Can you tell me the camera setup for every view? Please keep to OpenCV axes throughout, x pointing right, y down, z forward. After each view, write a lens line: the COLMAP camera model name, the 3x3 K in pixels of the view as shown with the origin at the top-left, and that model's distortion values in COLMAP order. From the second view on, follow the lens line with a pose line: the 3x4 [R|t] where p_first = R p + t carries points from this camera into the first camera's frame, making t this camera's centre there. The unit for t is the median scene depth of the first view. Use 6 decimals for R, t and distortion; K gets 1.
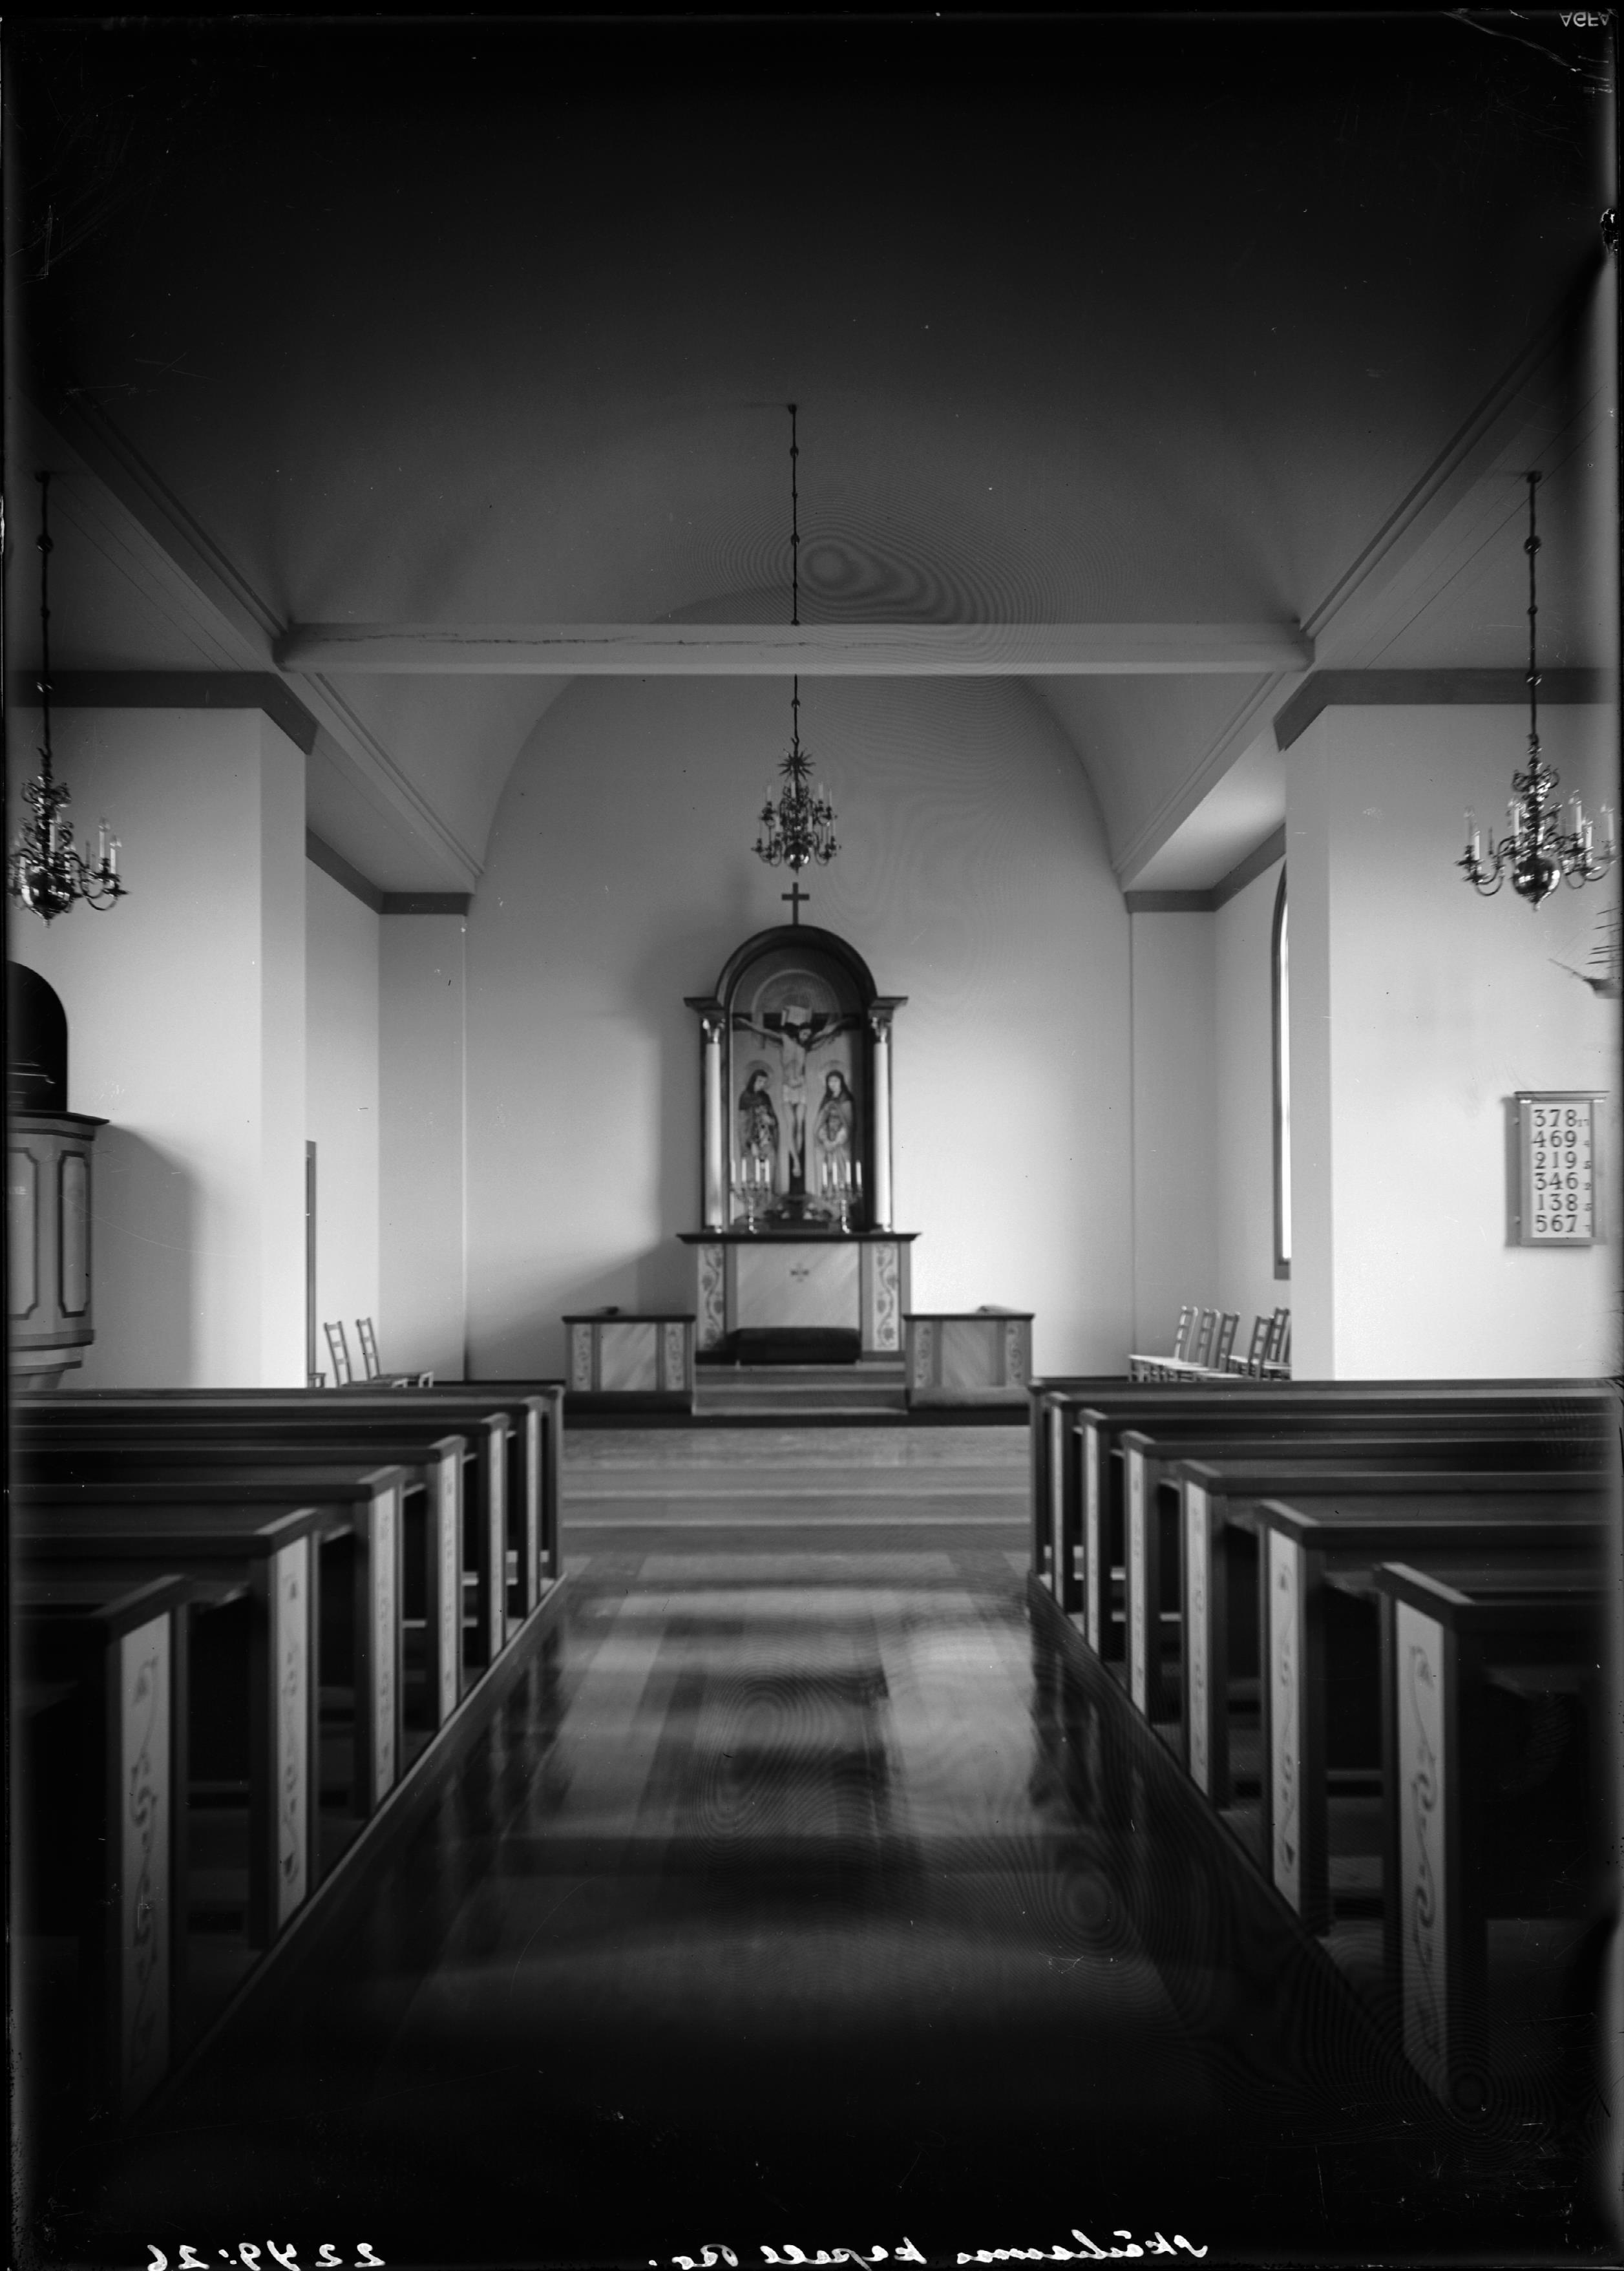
lens RADIAL K [[1829.3, 0, 867.0], [0, 1829.3, 1262.9], [0, 0, 1]] dist [-0.005197, -0.001662]
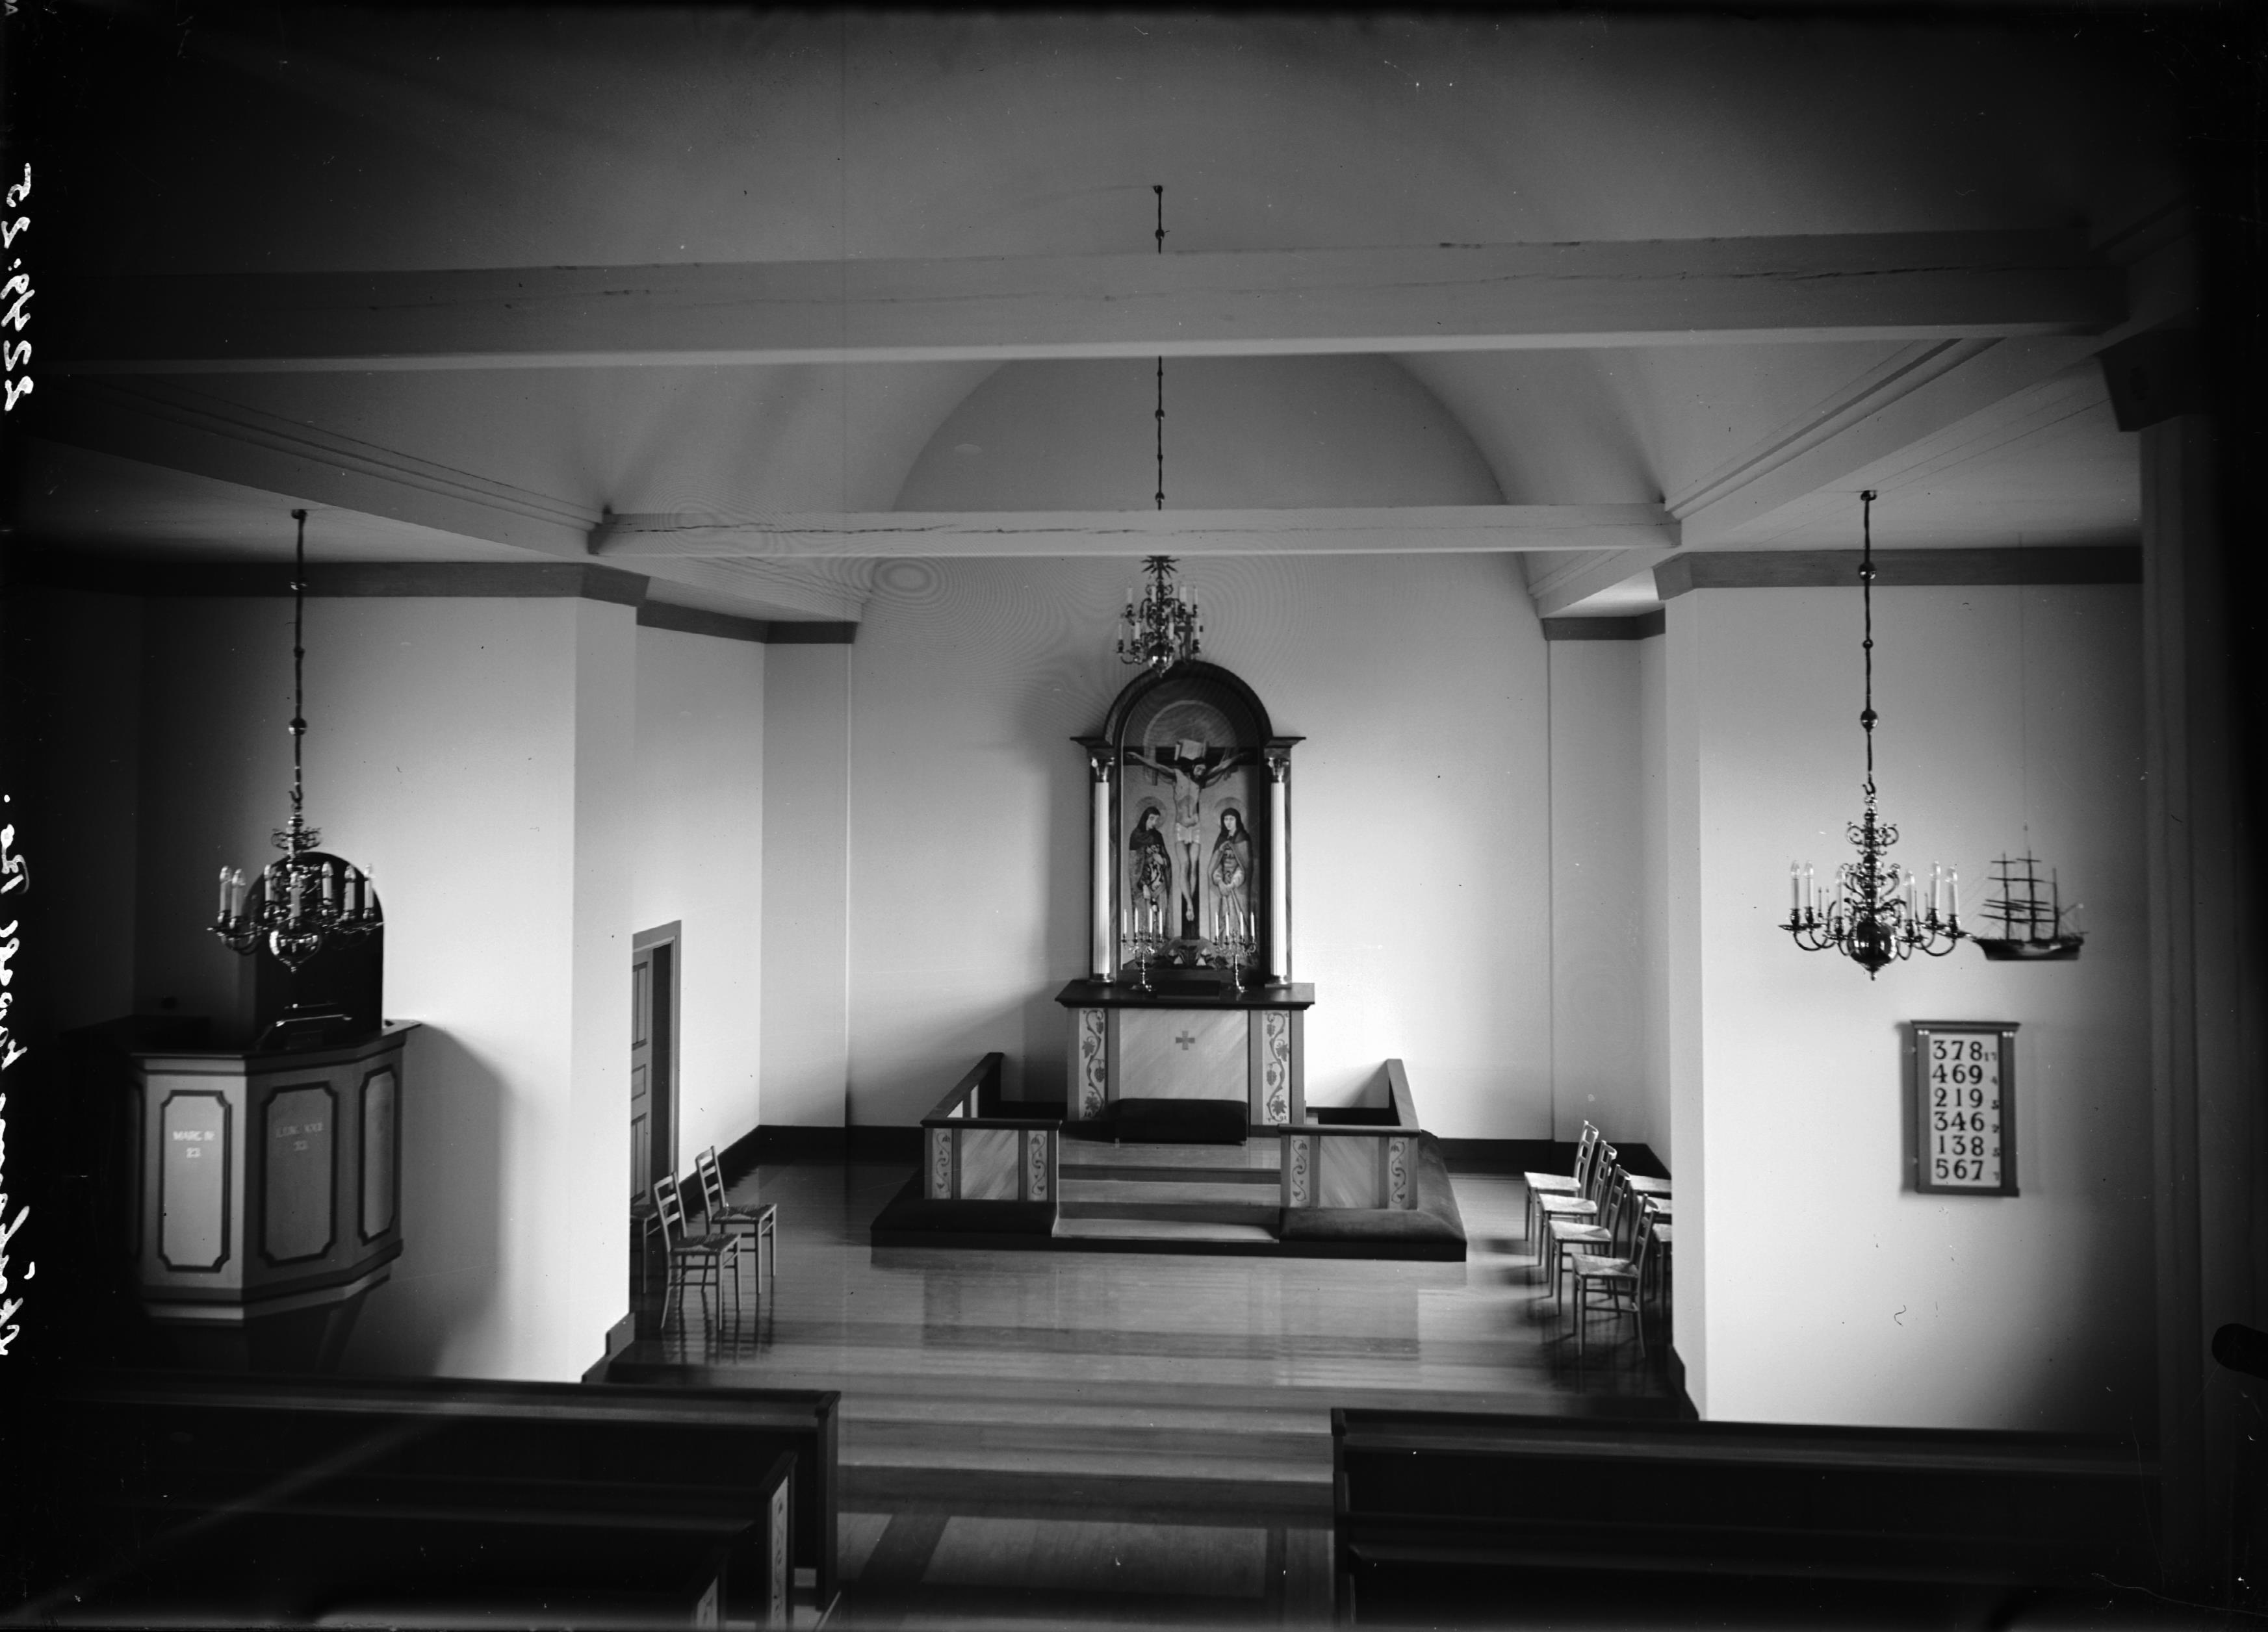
lens RADIAL K [[1899.6, 0, 1170.2], [0, 1899.6, 664.6], [0, 0, 1]] dist [-0.005805, -0.005156]
pose [[0.994032, 0.001724, -0.109079, 0.062174], [-0.005360, 0.999439, -0.033050, -0.155977], [0.108961, 0.033437, 0.993483, 0.018404]]
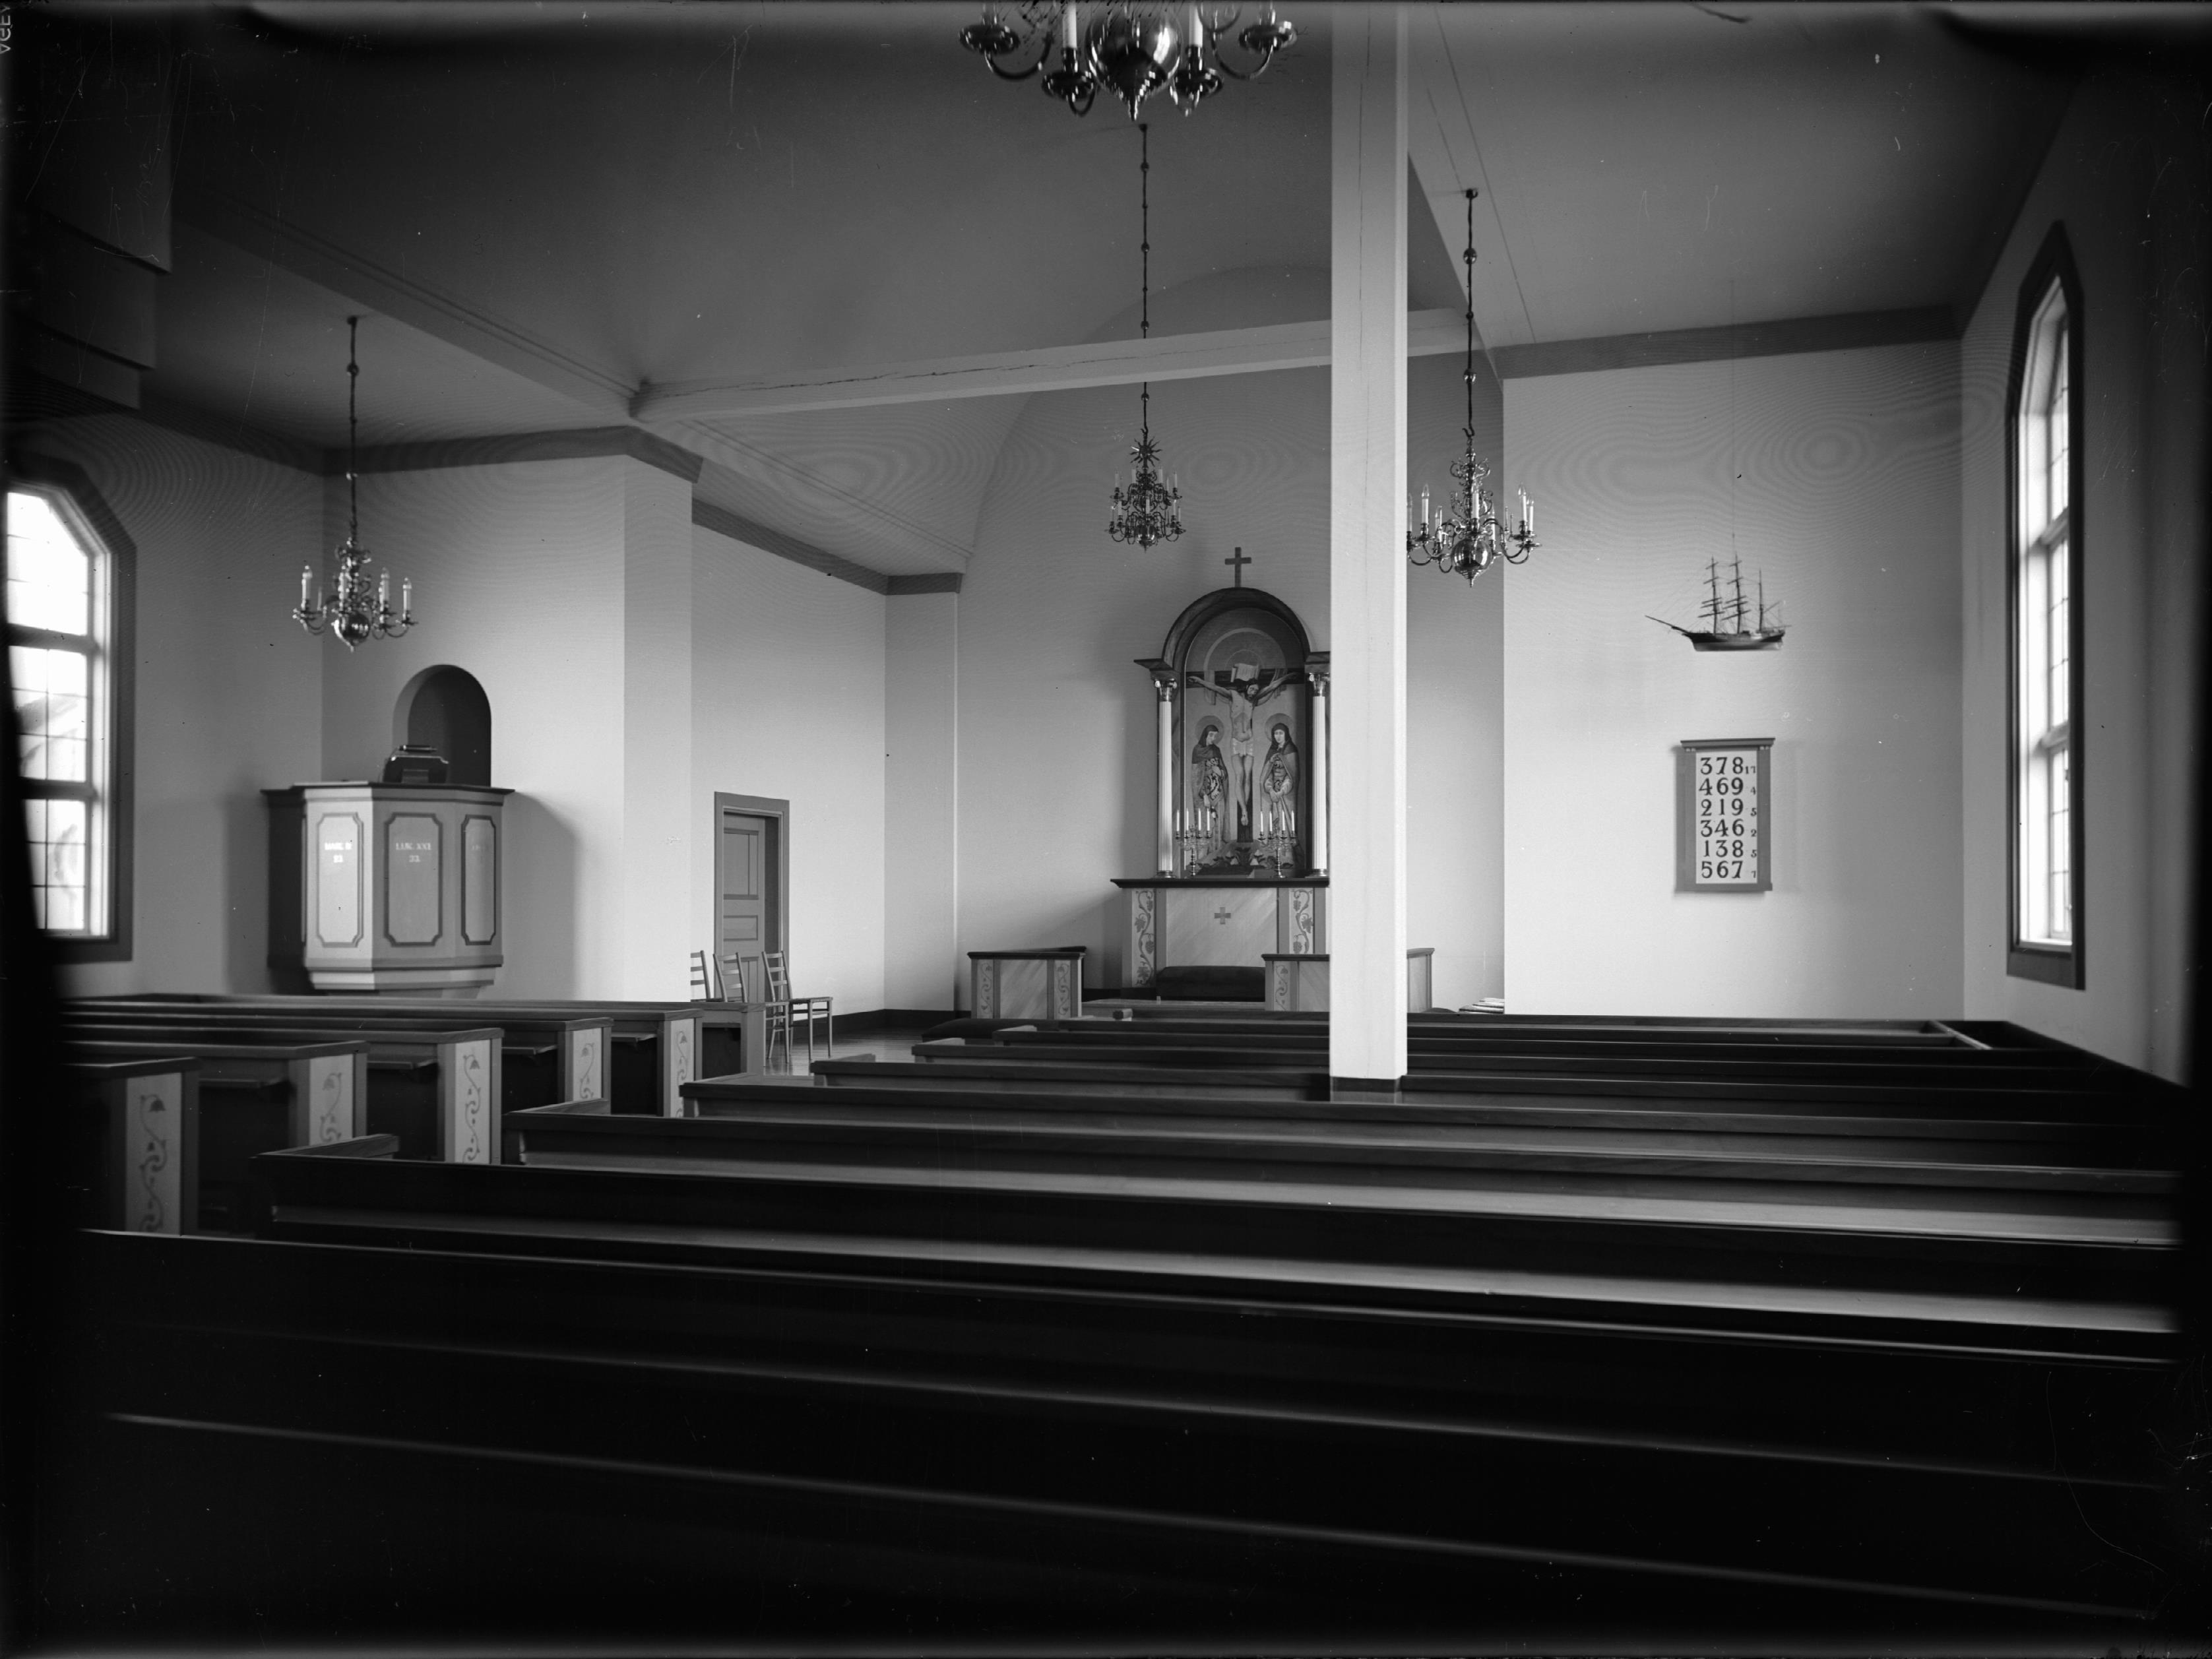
lens RADIAL K [[1932.5, 0, 1113.4], [0, 1932.5, 888.0], [0, 0, 1]] dist [0.008820, 0.004189]
pose [[0.945072, 0.001345, -0.326859, 0.270510], [-0.004684, 0.999945, -0.009427, 0.000289], [0.326829, 0.010440, 0.945026, -0.083300]]
